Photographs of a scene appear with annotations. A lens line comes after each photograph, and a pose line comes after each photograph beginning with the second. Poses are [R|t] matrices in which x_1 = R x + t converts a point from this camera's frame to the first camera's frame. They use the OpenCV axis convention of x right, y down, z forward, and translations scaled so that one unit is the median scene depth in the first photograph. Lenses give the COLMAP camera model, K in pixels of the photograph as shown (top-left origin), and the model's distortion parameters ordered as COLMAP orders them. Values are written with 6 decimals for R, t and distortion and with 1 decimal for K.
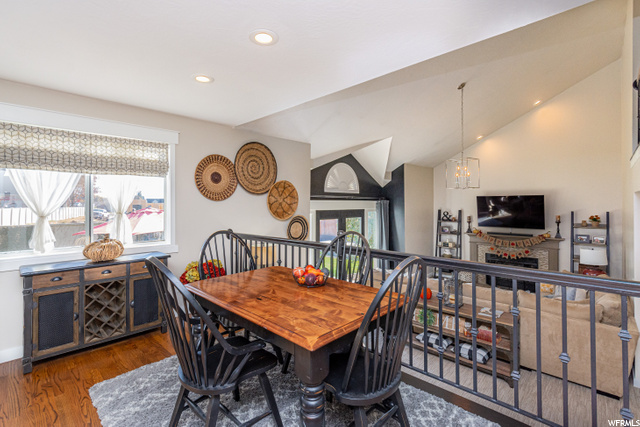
lens RADIAL K [[292.3, 0, 318.4], [0, 292.3, 205.6], [0, 0, 1]] dist [0.003502, -0.002186]
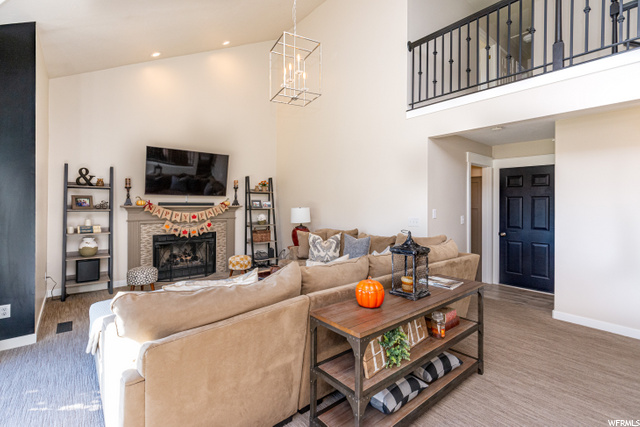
lens RADIAL K [[292.3, 0, 314.4], [0, 292.3, 204.3], [0, 0, 1]] dist [0.003502, -0.002186]
pose [[0.107062, 0.000335, 0.994252, -0.051196], [-0.005962, 0.999982, 0.000305, 0.100335], [-0.994234, -0.005960, 0.107062, 0.633467]]
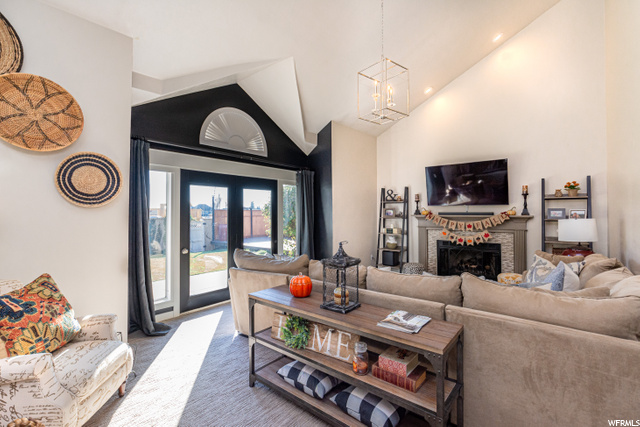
lens RADIAL K [[292.3, 0, 317.7], [0, 292.3, 208.8], [0, 0, 1]] dist [0.003502, -0.002186]
pose [[0.996423, 0.002004, 0.084488, 0.209316], [-0.001162, 0.999949, -0.010006, 0.097132], [-0.084503, 0.009872, 0.996374, 0.277109]]
